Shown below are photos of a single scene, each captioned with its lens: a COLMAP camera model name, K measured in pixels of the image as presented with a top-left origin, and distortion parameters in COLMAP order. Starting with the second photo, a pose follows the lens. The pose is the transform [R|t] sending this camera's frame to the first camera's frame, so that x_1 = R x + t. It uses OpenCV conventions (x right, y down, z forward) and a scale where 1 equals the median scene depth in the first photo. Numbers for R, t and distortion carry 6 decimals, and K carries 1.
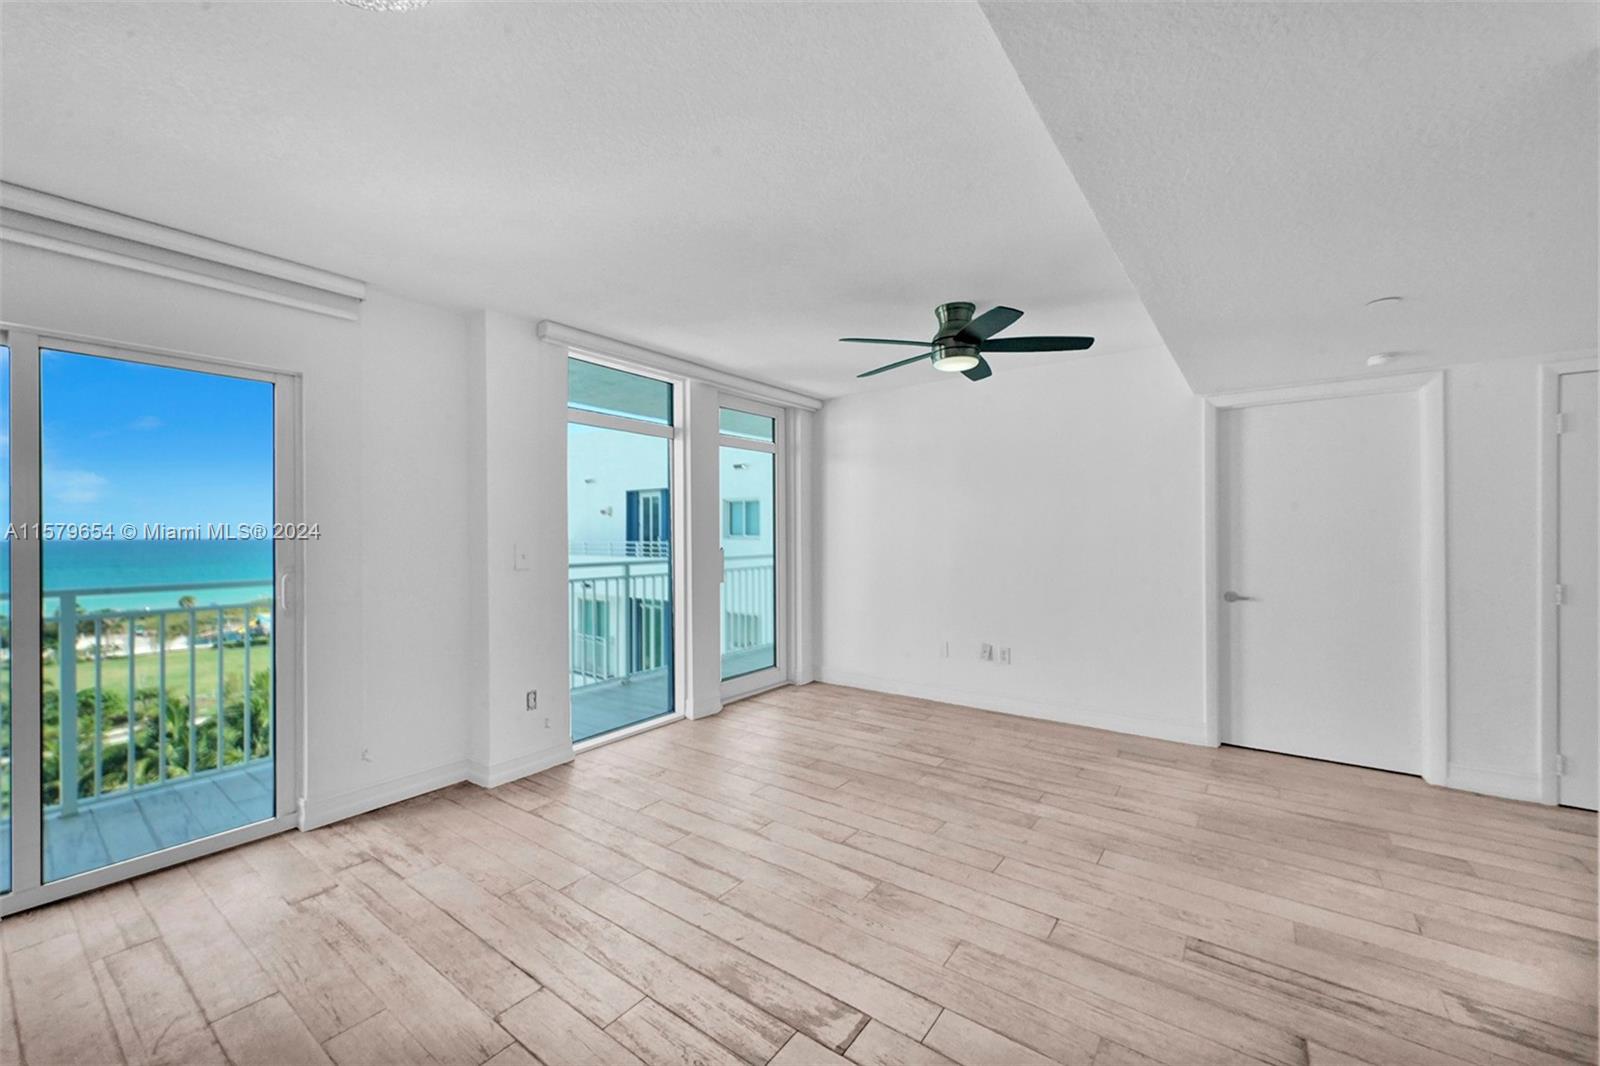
lens RADIAL K [[628.9, 0, 791.6], [0, 628.9, 535.8], [0, 0, 1]] dist [0.007139, -0.000279]
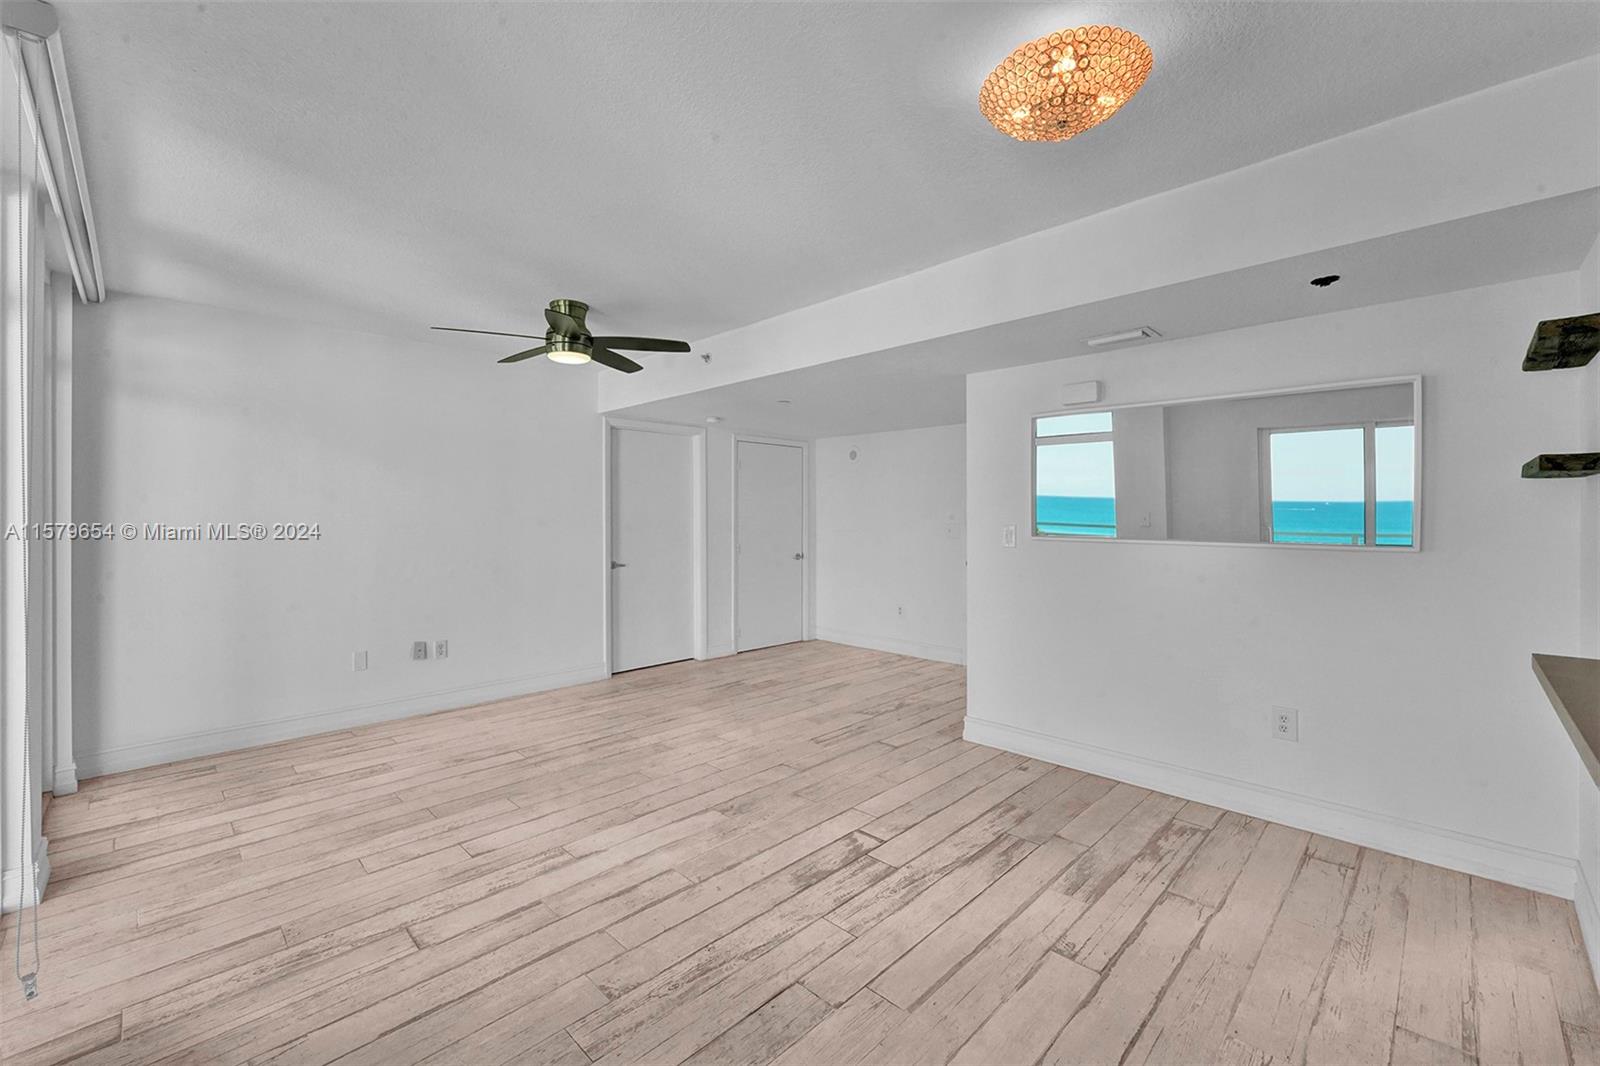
lens RADIAL K [[657.9, 0, 799.1], [0, 657.9, 516.4], [0, 0, 1]] dist [-0.005361, 0.000039]
pose [[0.137575, 0.004772, 0.990480, -0.800835], [0.004403, 0.999976, -0.005430, -0.000103], [-0.990482, 0.005109, 0.137551, 0.488464]]
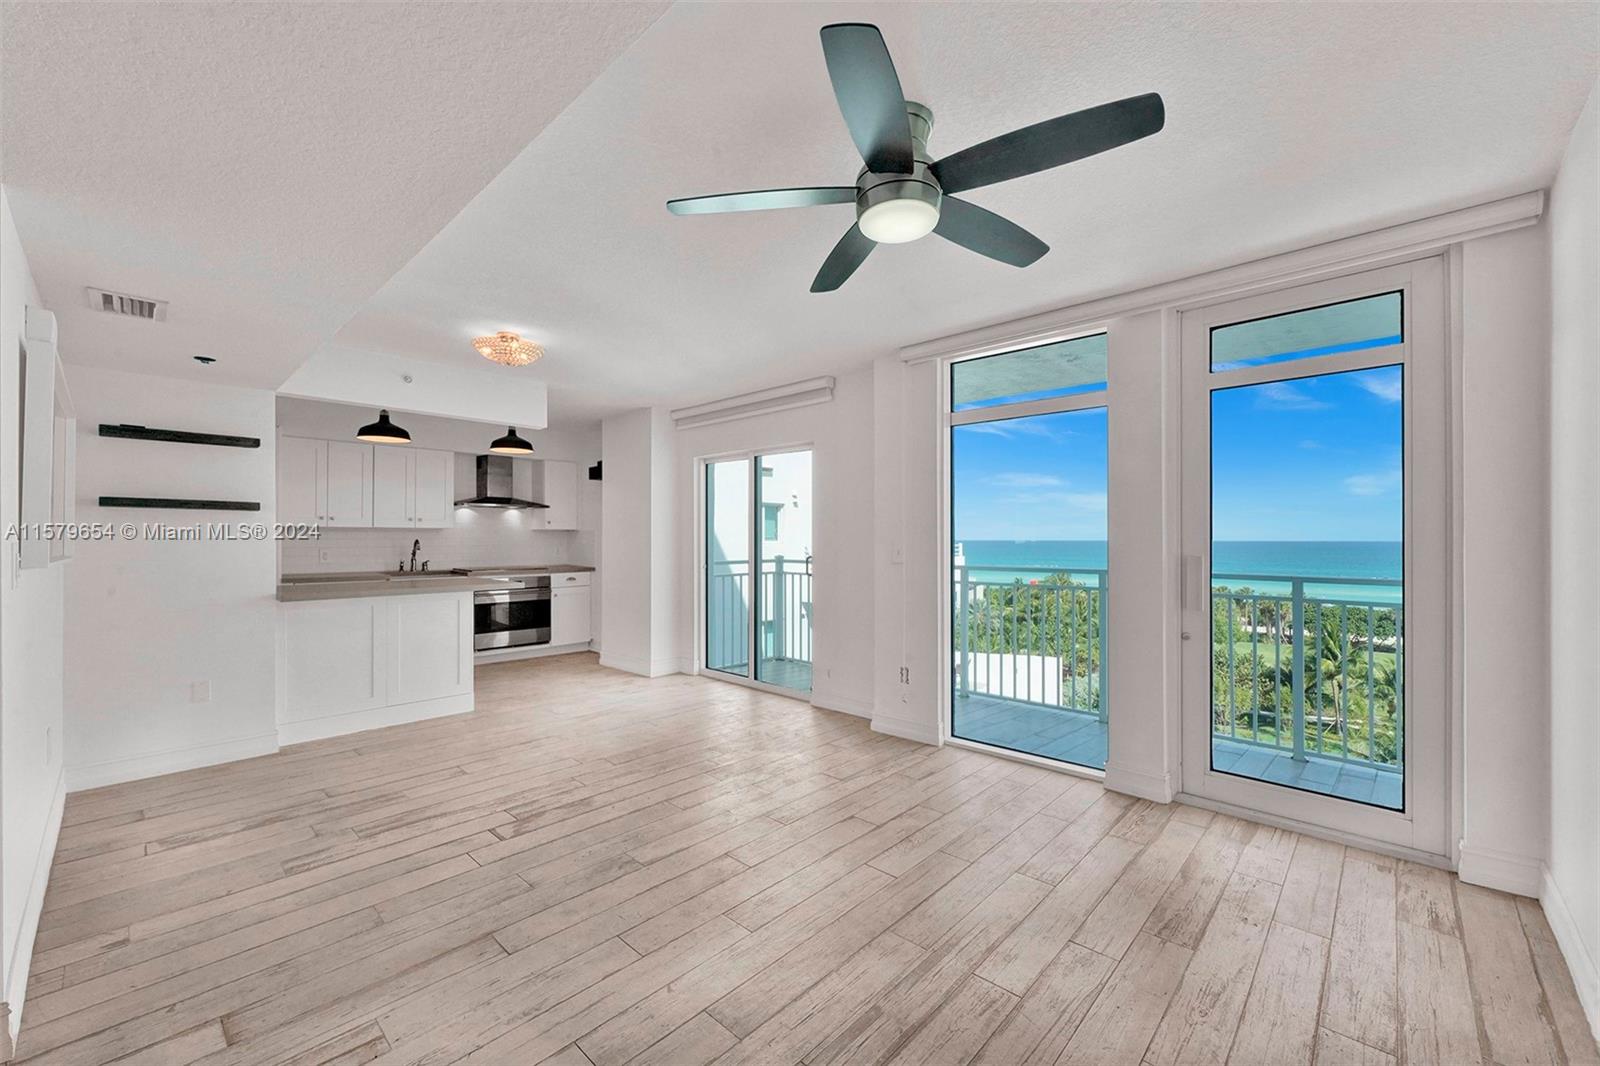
lens RADIAL K [[639.5, 0, 792.8], [0, 639.5, 536.4], [0, 0, 1]] dist [-0.001395, 0.000169]
pose [[-0.110953, 0.001941, -0.993824, 0.863686], [-0.003872, 0.999990, 0.002385, 0.000890], [0.993818, 0.004113, -0.110945, 1.006961]]
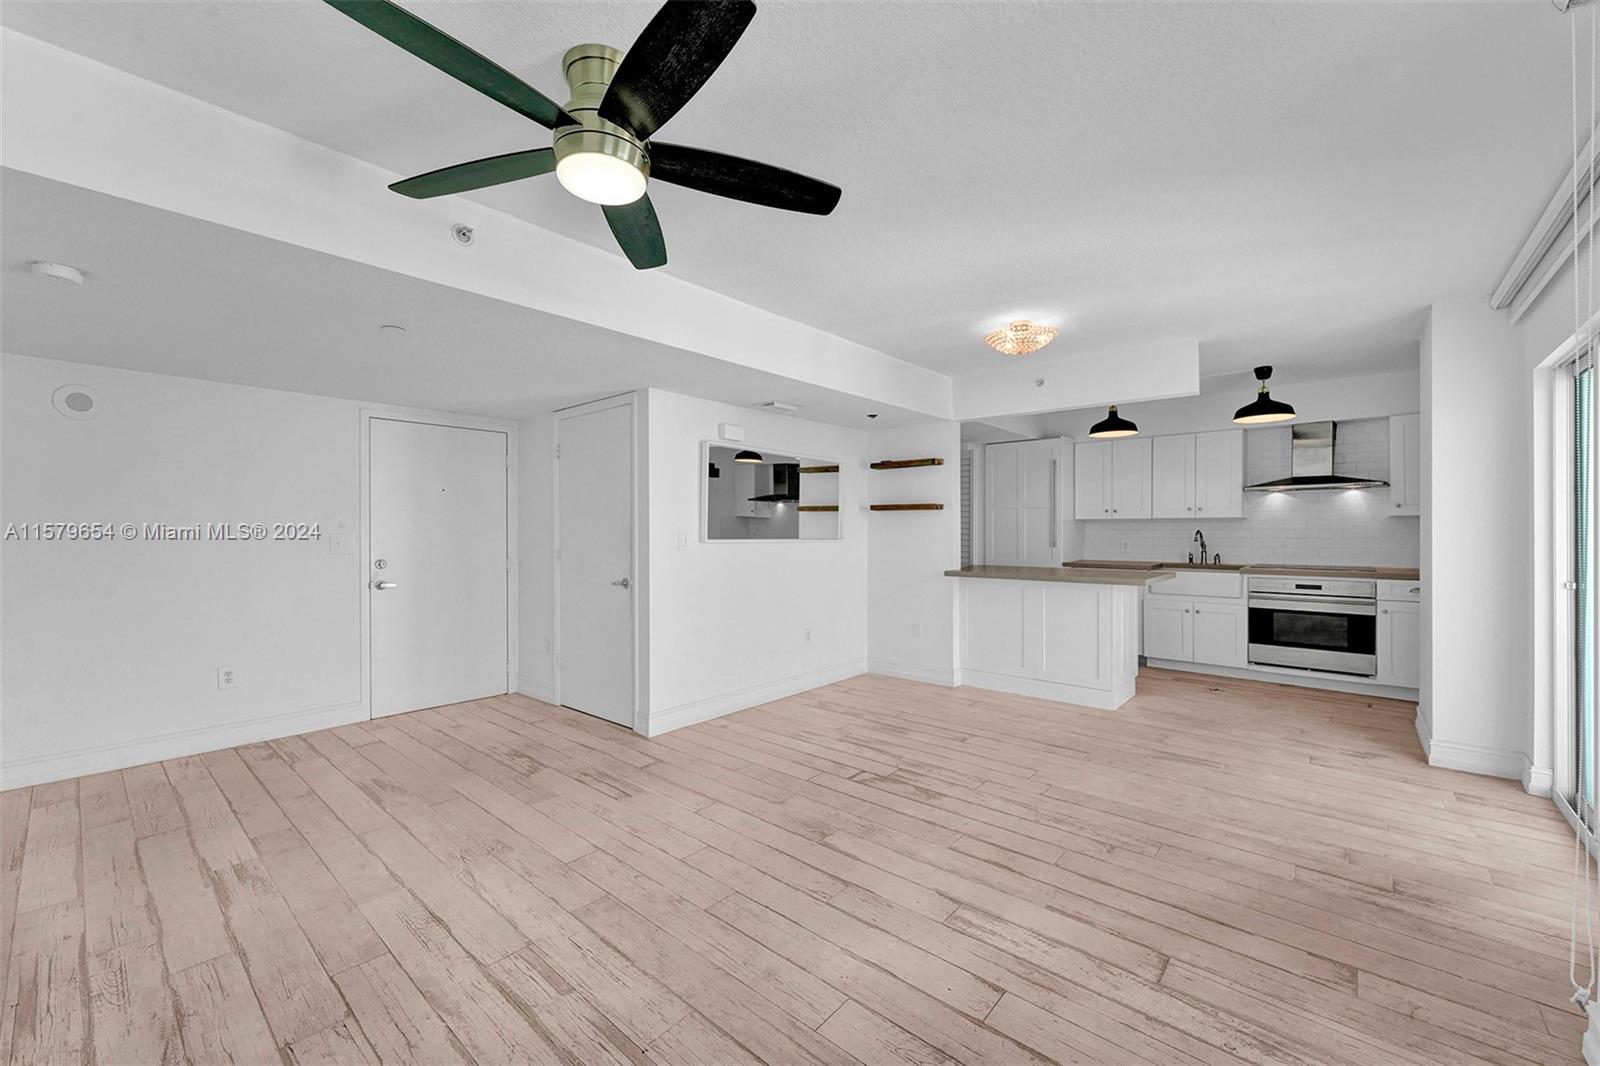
lens RADIAL K [[637.3, 0, 789.9], [0, 637.3, 535.5], [0, 0, 1]] dist [-0.000026, -0.000020]
pose [[-0.996830, 0.005521, 0.079374, 0.074661], [0.006438, 0.999915, 0.011310, 0.005740], [-0.079305, 0.011785, -0.996781, 1.551980]]
